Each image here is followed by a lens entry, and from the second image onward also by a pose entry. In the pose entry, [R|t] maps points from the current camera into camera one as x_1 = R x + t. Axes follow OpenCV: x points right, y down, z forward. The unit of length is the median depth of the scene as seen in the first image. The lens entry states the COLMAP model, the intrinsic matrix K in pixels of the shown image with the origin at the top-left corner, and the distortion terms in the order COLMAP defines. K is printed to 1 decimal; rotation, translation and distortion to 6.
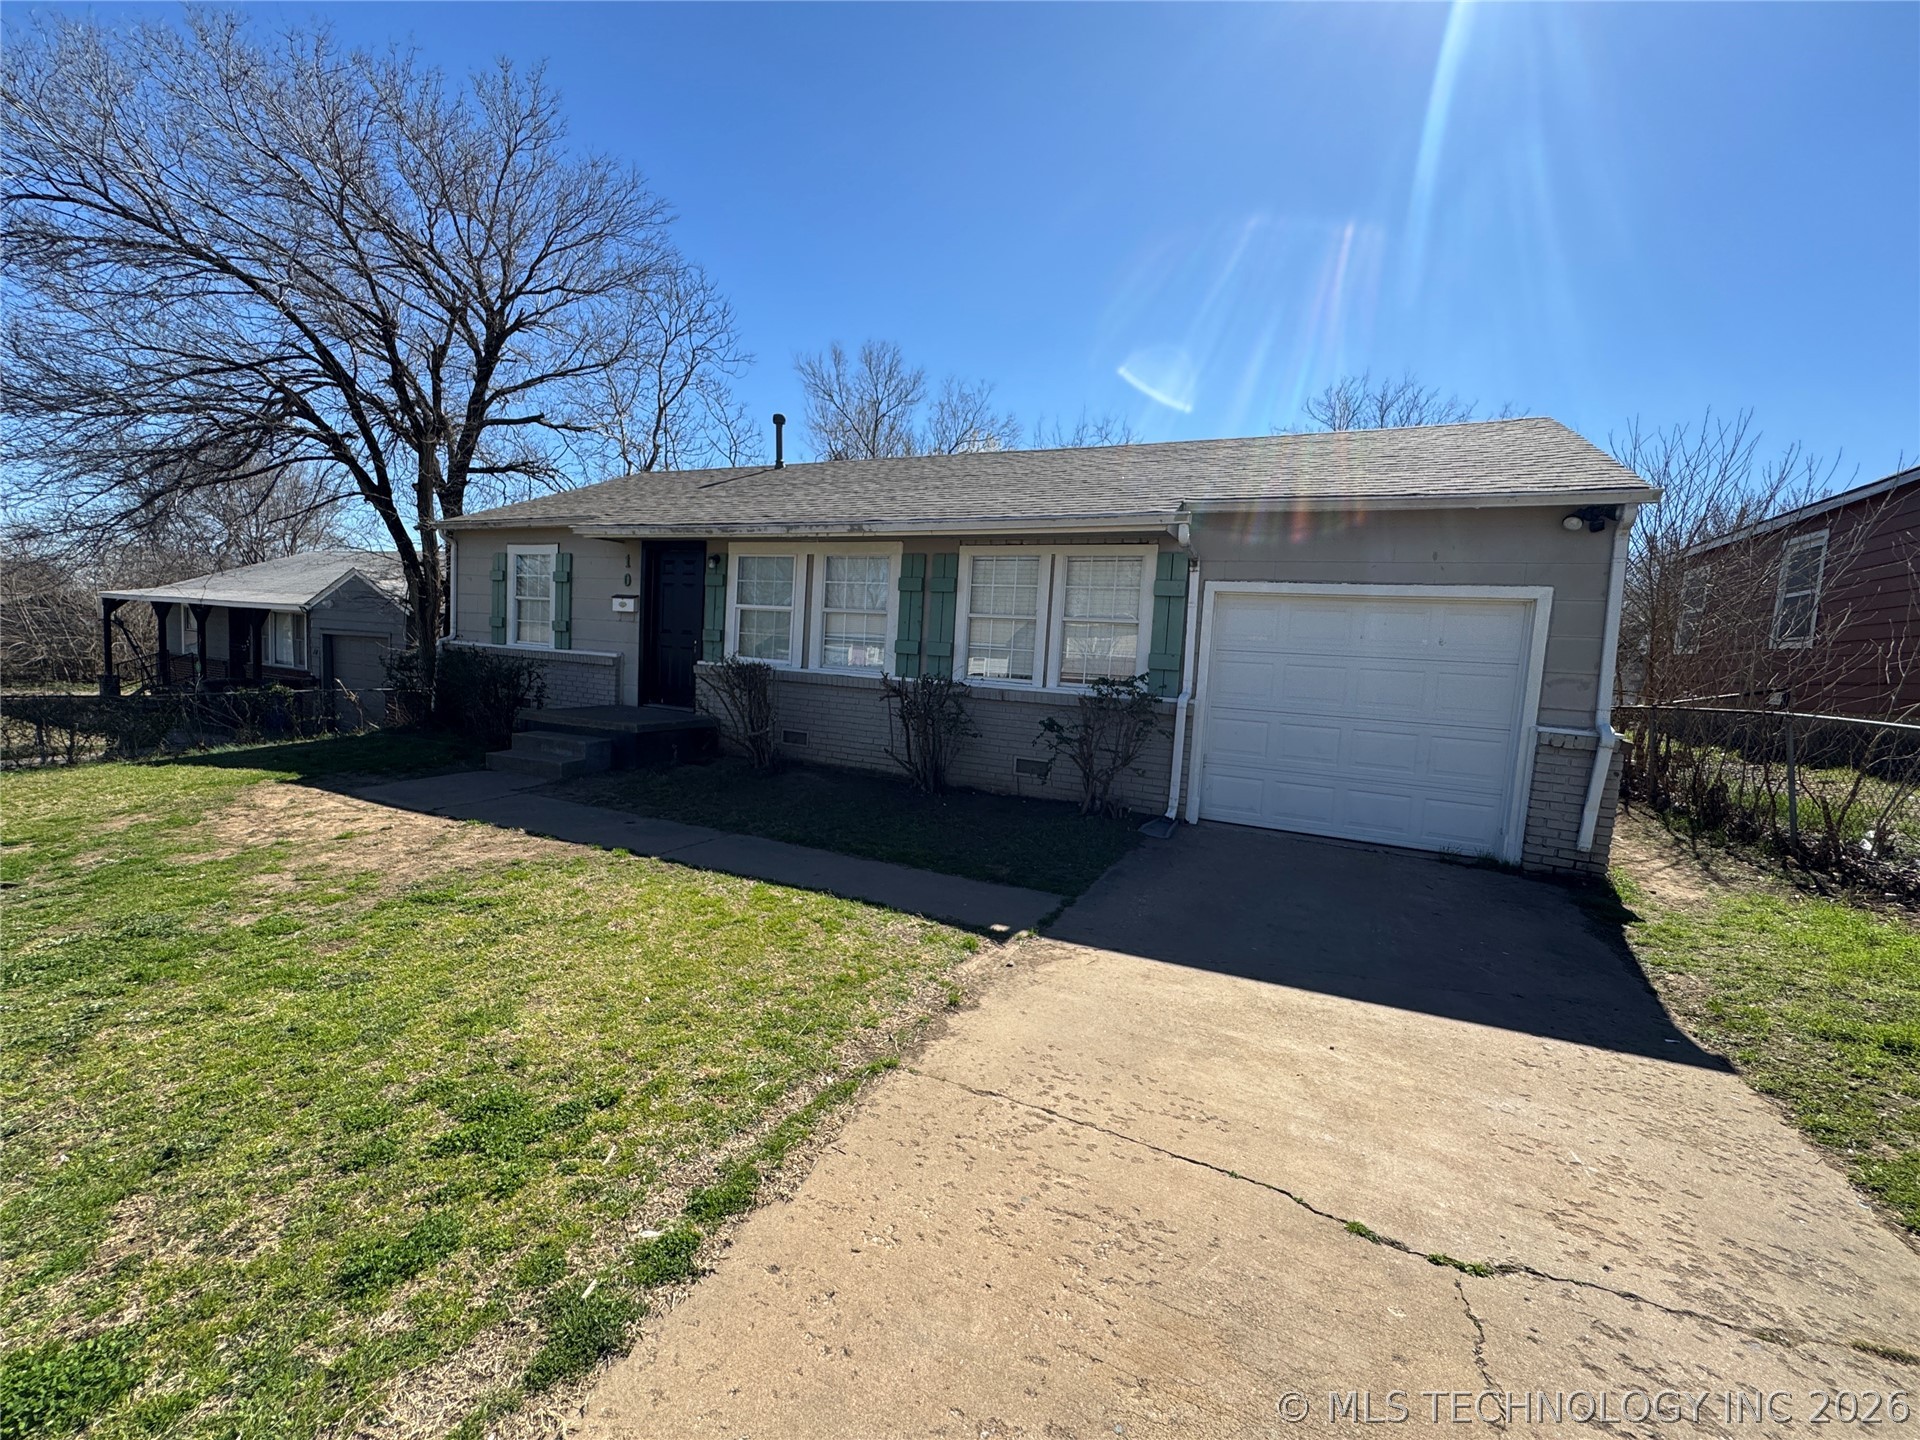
lens RADIAL K [[771.2, 0, 962.9], [0, 771.2, 720.8], [0, 0, 1]] dist [-0.003482, 0.001037]
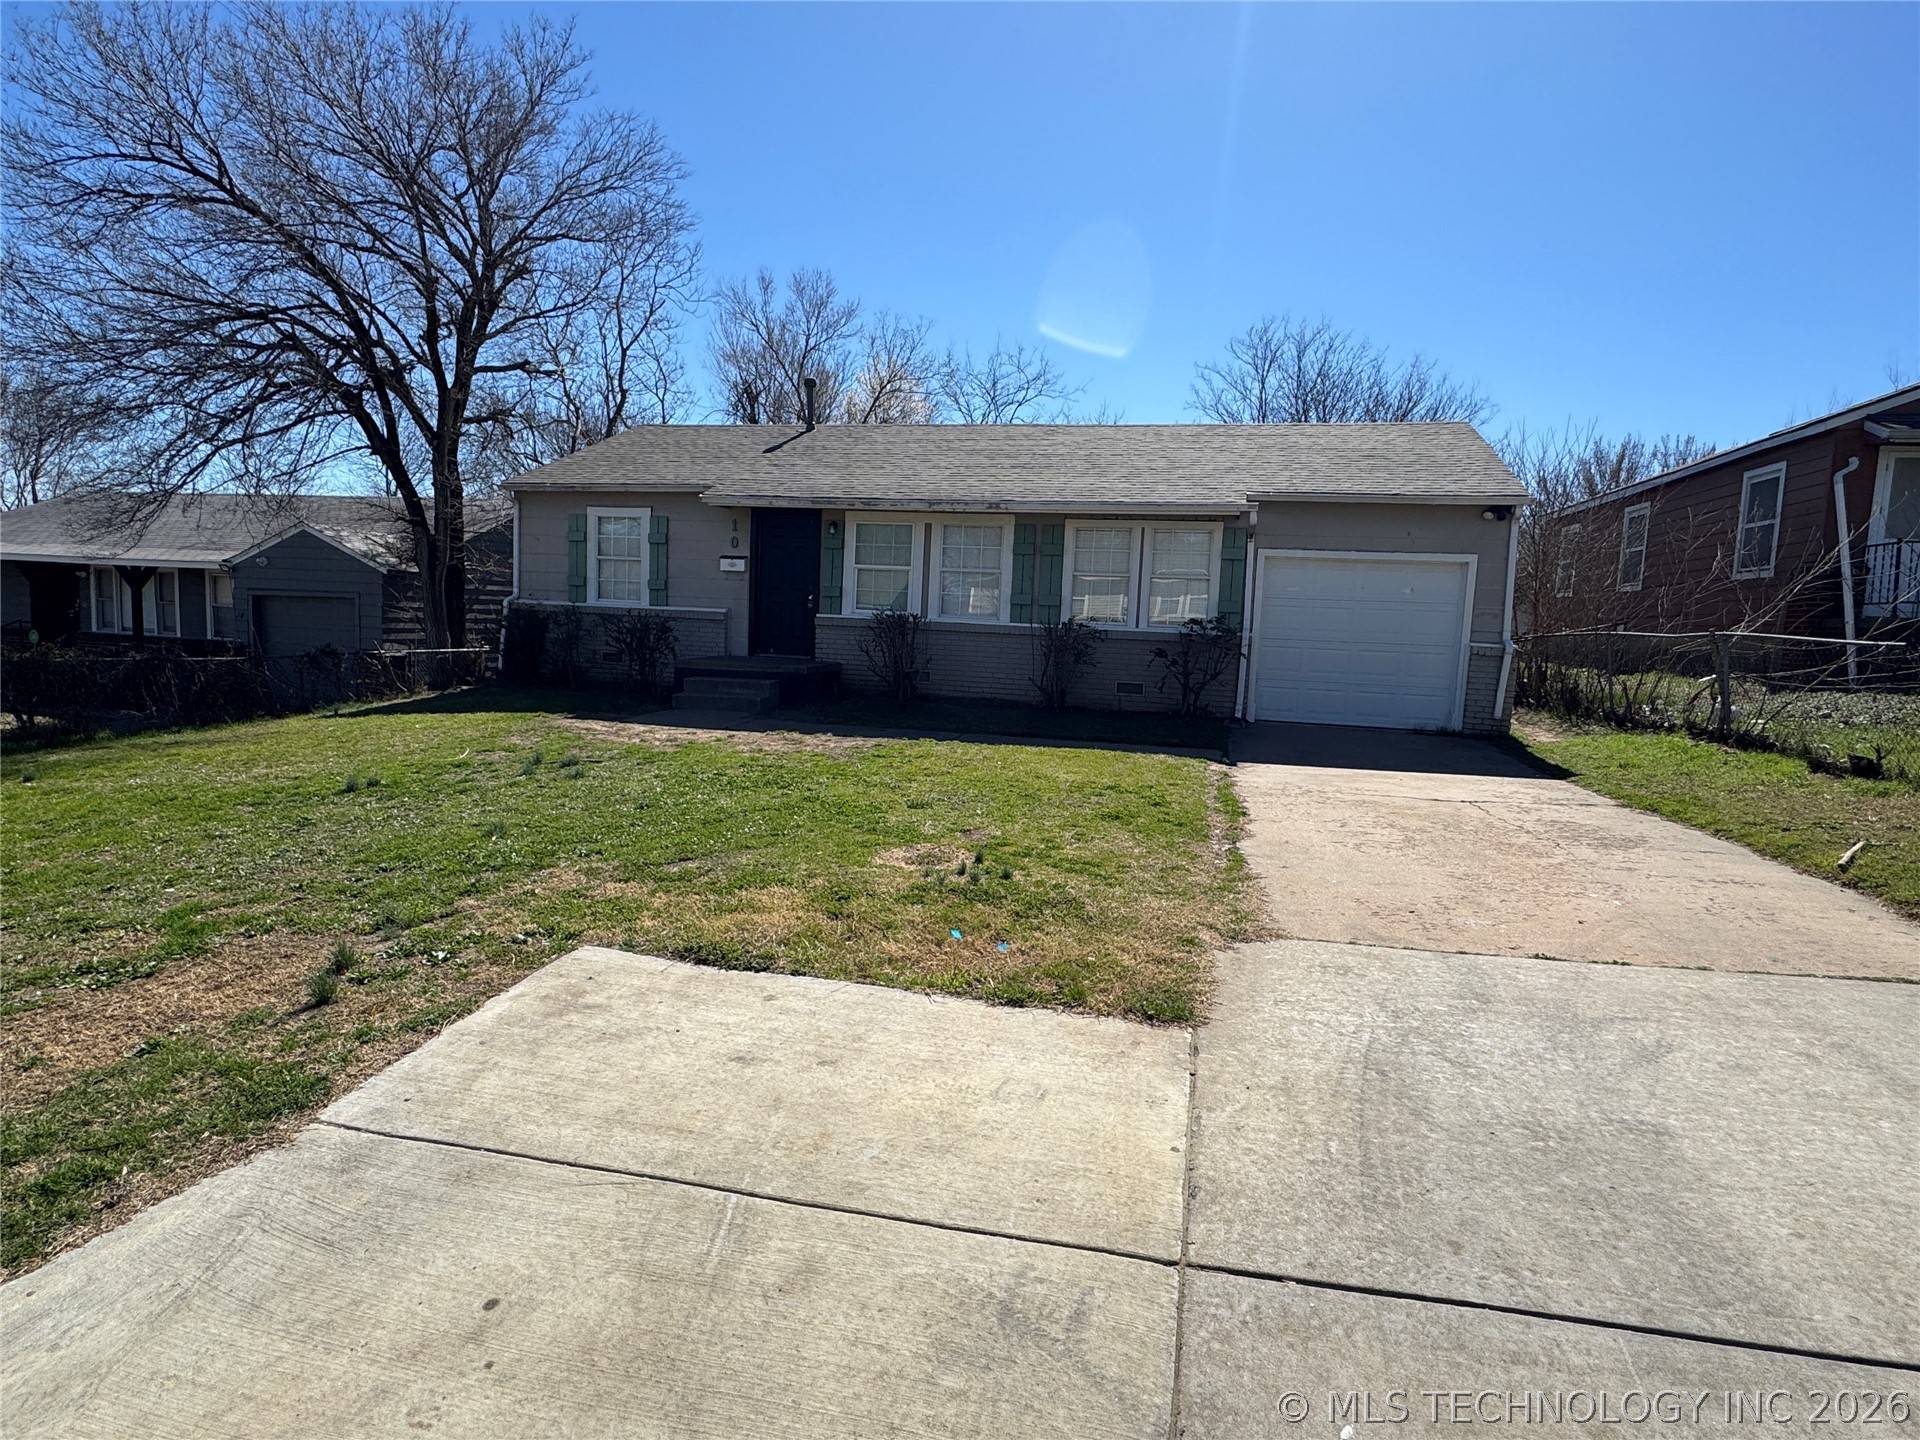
lens RADIAL K [[999.3, 0, 961.7], [0, 999.3, 725.1], [0, 0, 1]] dist [0.001849, 0.000359]
pose [[0.979706, -0.038680, 0.196670, -0.485600], [0.033008, 0.998942, 0.032035, 0.053301], [-0.197701, -0.024893, 0.979946, -0.572528]]
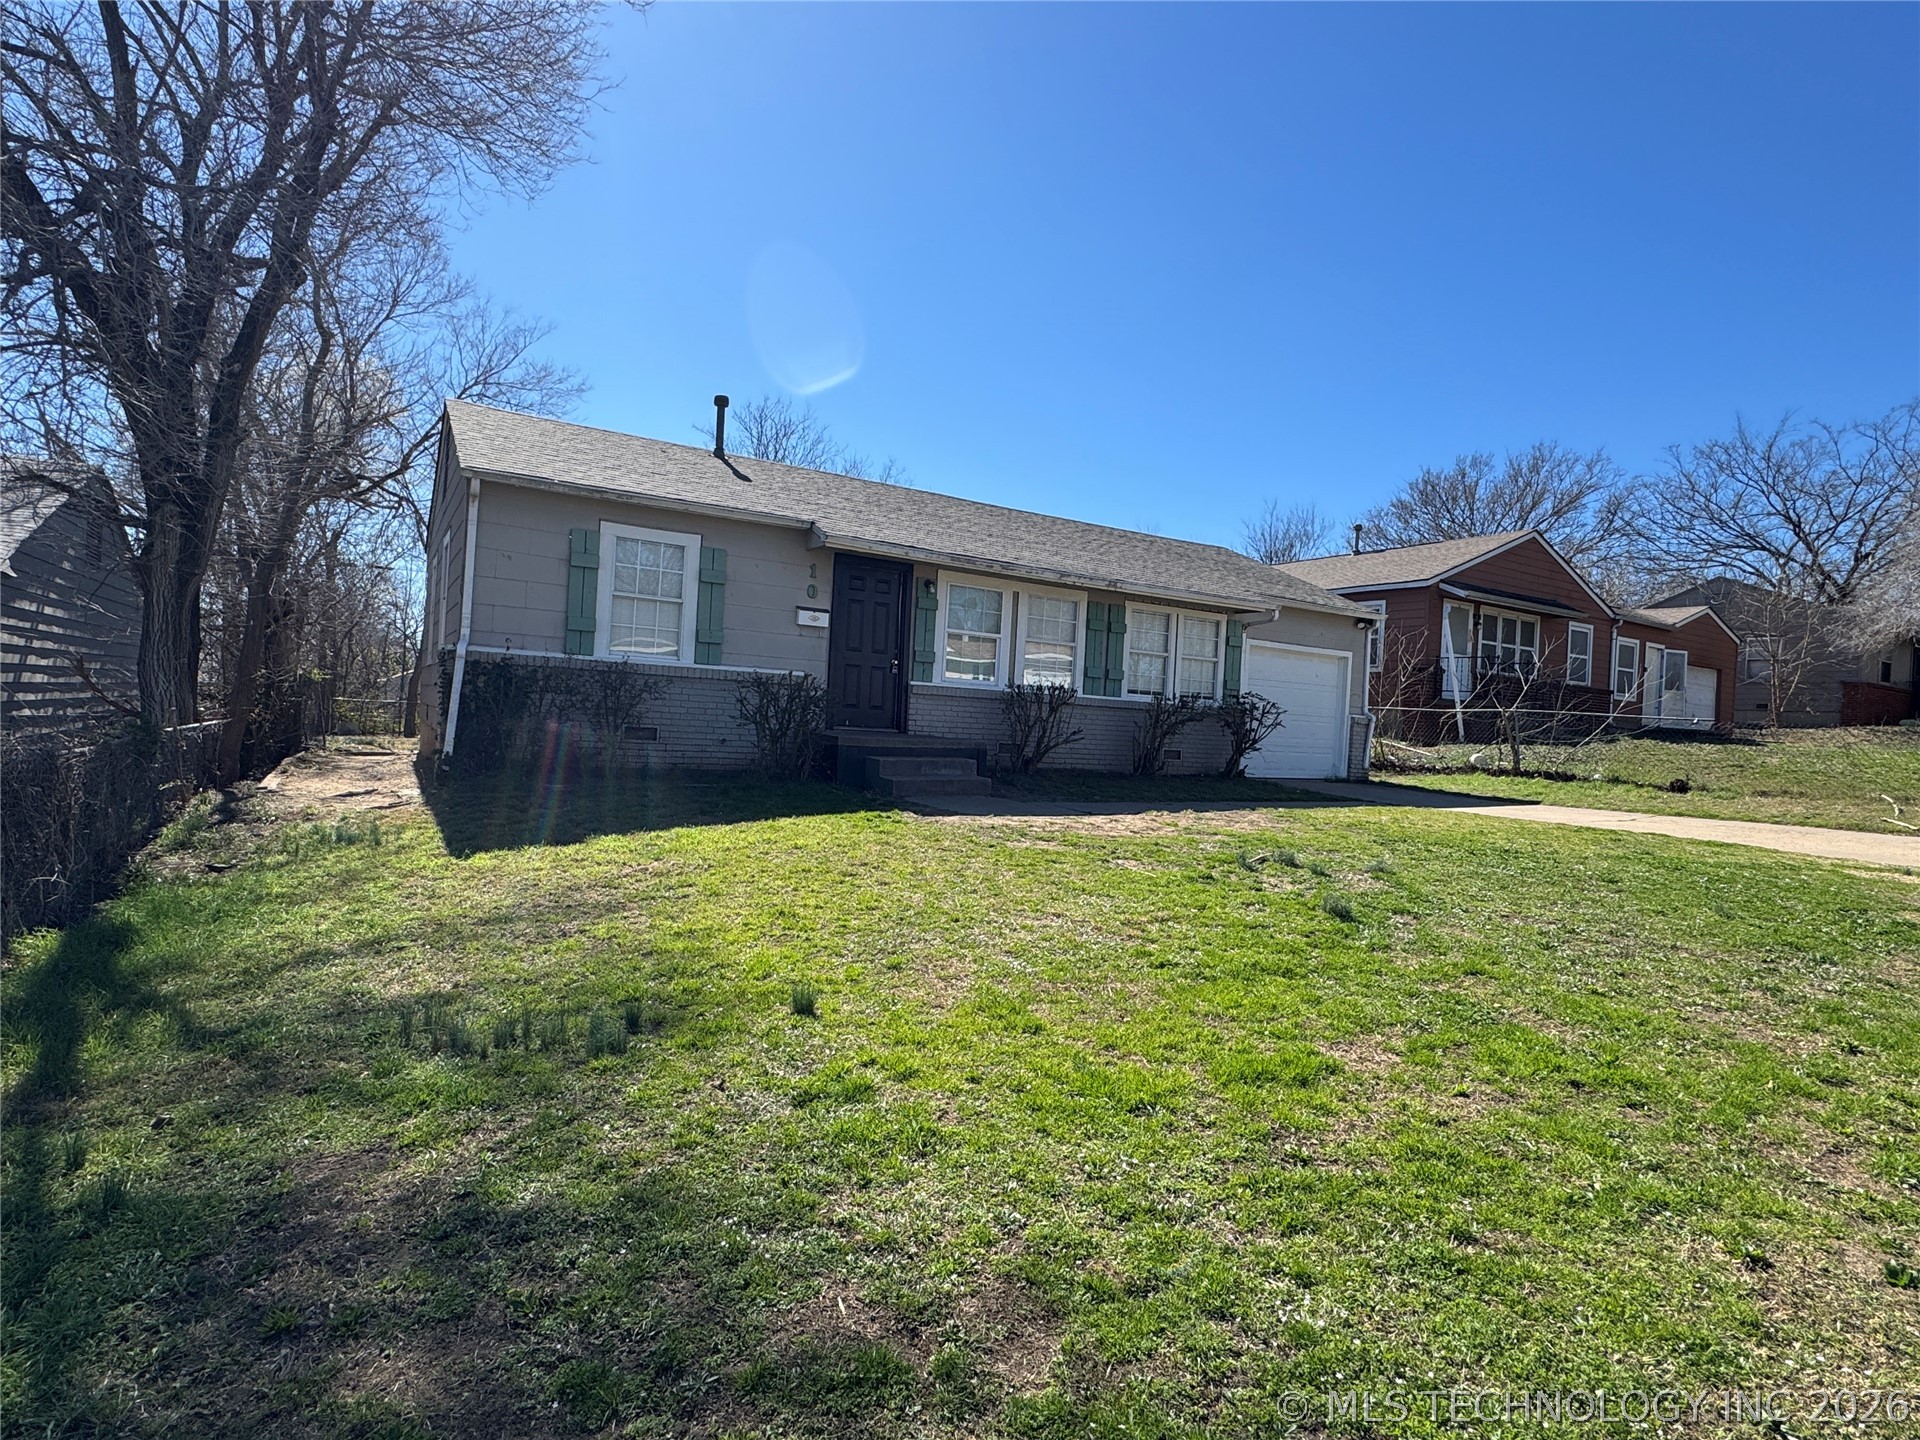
lens RADIAL K [[999.3, 0, 964.0], [0, 999.3, 712.2], [0, 0, 1]] dist [0.001849, 0.000359]
pose [[0.546357, -0.026214, 0.837142, -1.581095], [0.050004, 0.998748, -0.001360, -0.035385], [-0.836059, 0.042604, 0.546983, 0.252173]]
